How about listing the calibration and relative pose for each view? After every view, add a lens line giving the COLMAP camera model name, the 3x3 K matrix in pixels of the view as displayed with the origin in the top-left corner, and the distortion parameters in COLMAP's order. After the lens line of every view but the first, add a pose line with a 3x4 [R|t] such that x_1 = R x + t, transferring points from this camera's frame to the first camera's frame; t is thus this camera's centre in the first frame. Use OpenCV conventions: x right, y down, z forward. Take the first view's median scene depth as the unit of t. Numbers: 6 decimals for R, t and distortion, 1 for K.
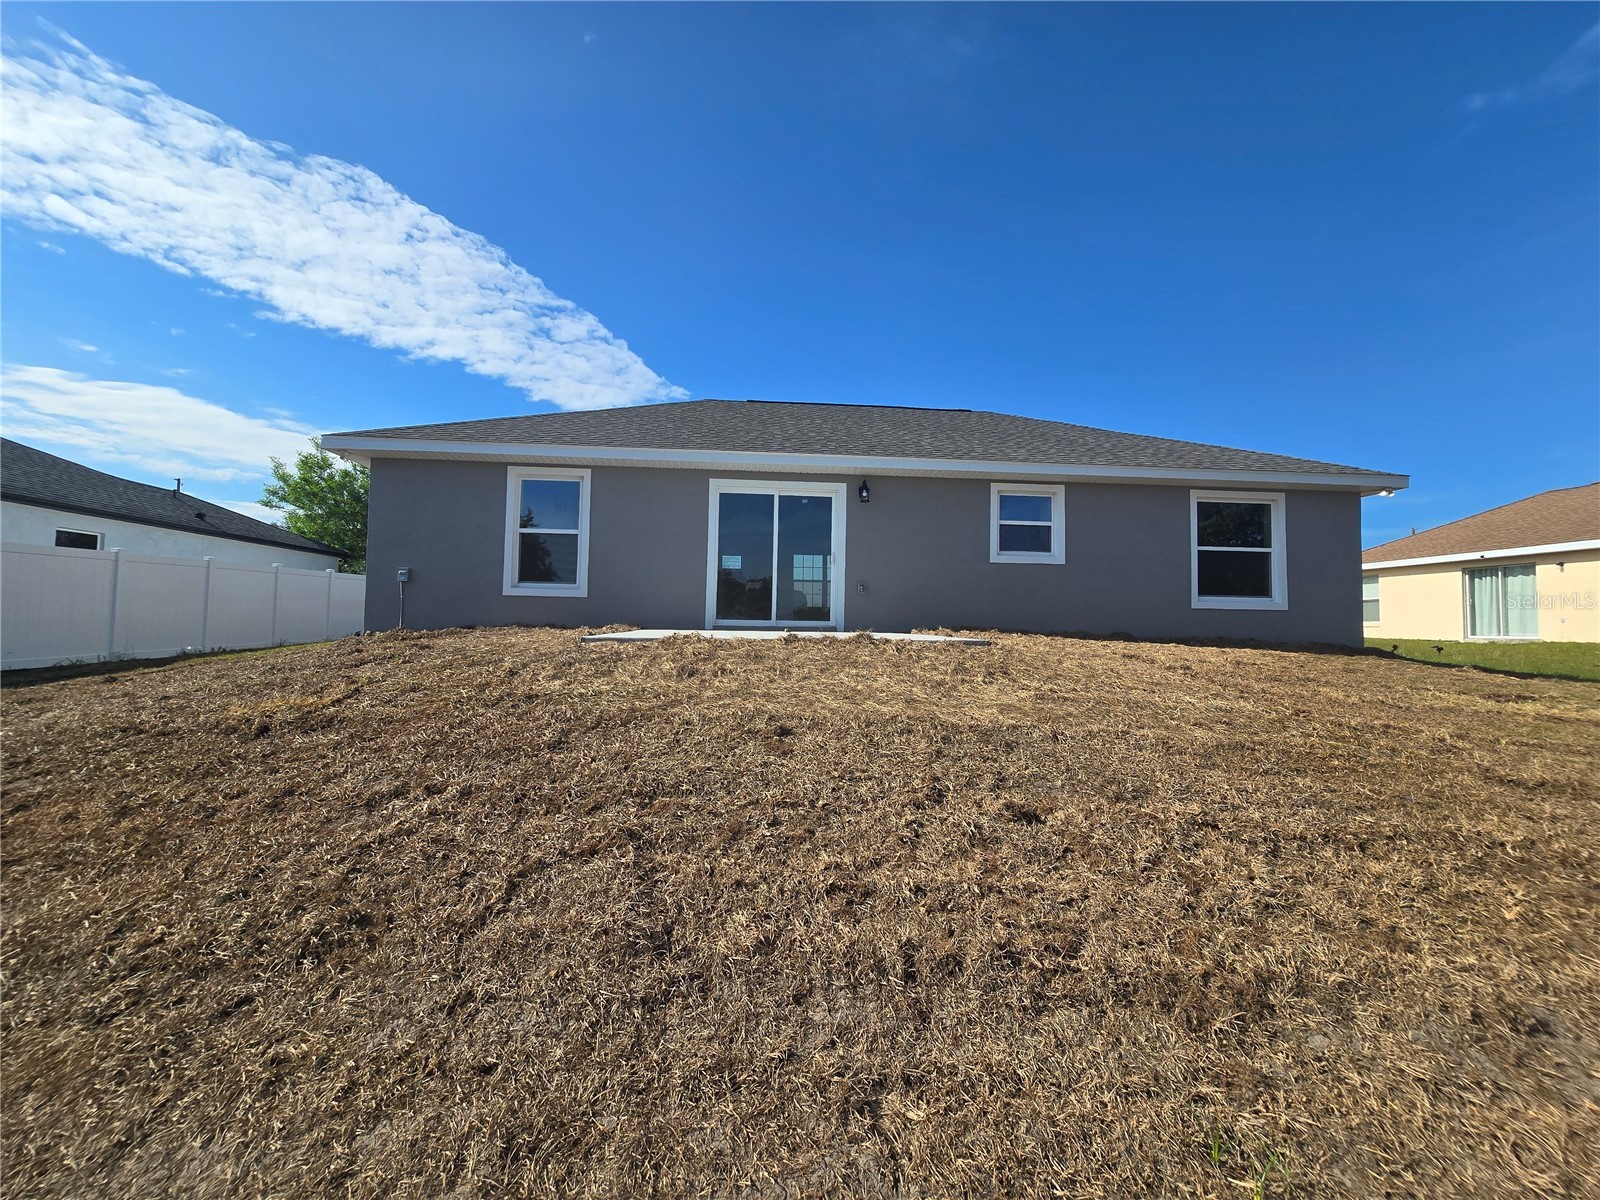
lens RADIAL K [[657.1, 0, 804.4], [0, 657.1, 595.1], [0, 0, 1]] dist [-0.005456, 0.000134]
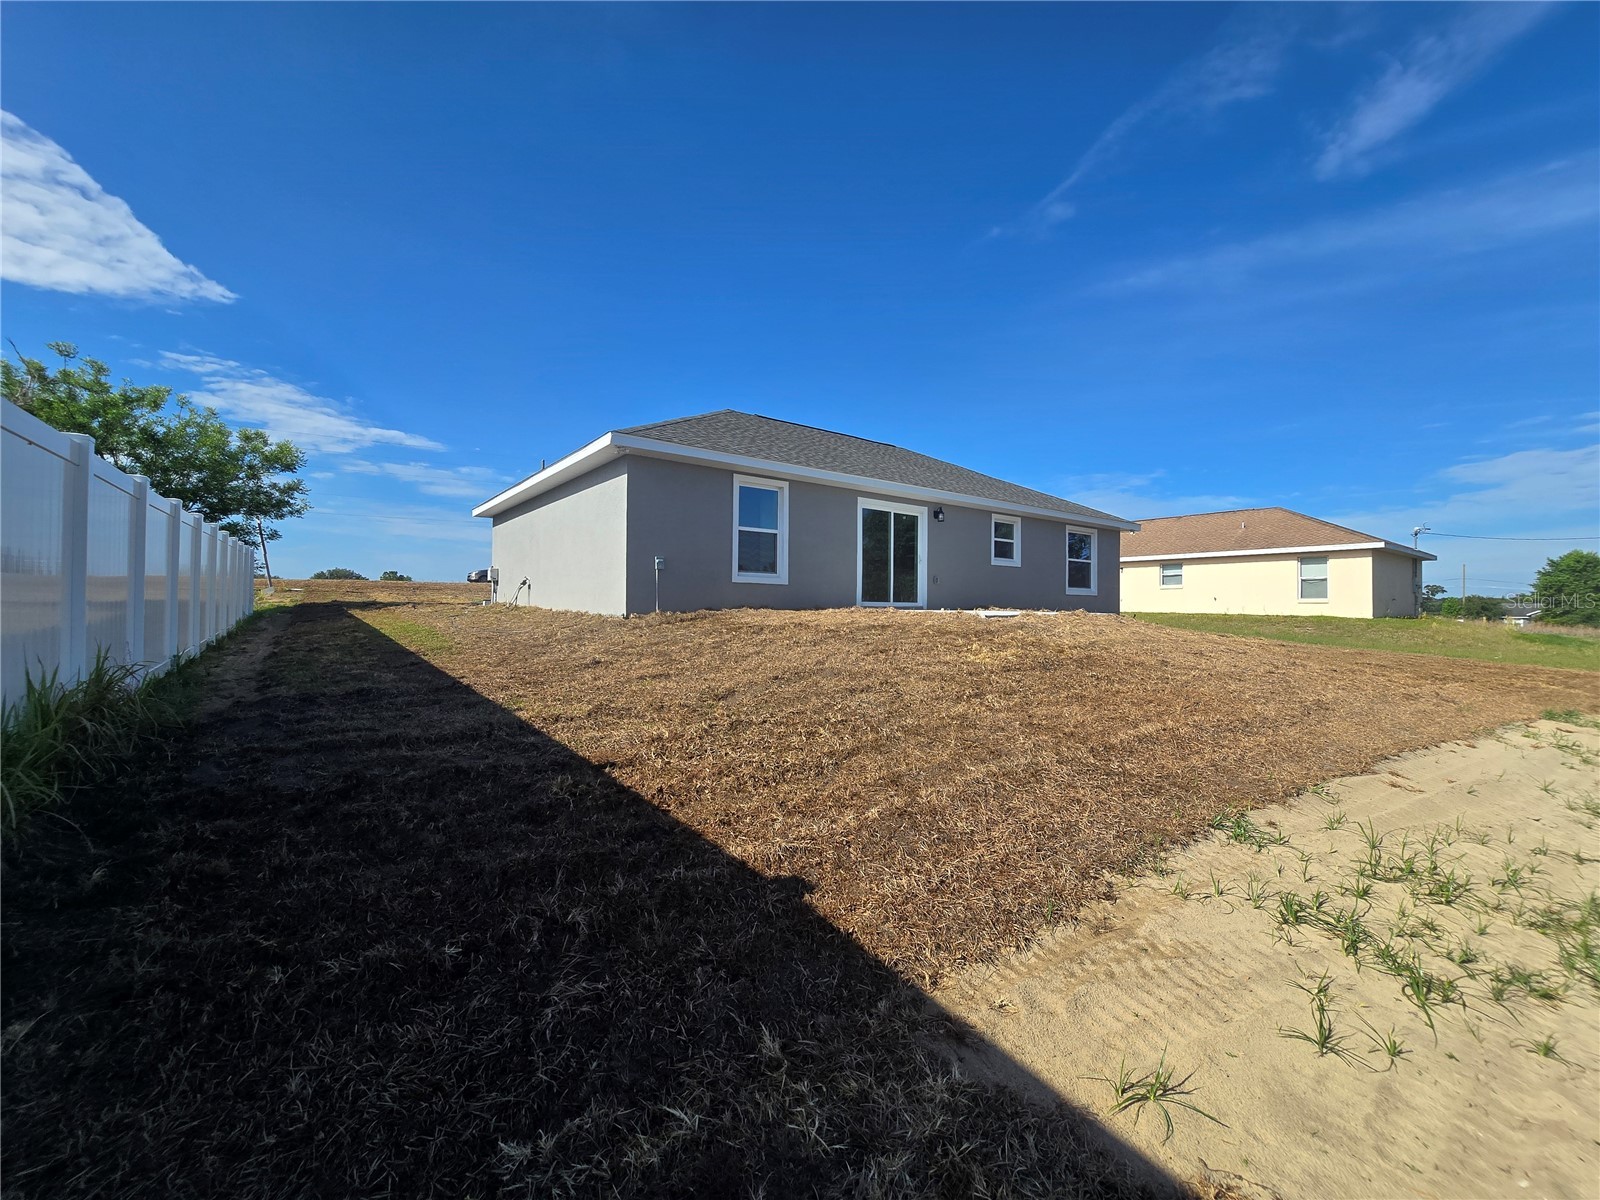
lens RADIAL K [[657.1, 0, 800.7], [0, 657.1, 600.7], [0, 0, 1]] dist [-0.005456, 0.000134]
pose [[0.841279, -0.001549, 0.540599, -0.926492], [-0.022367, 0.999040, 0.037670, -0.013110], [-0.540138, -0.043783, 0.840437, -0.068644]]
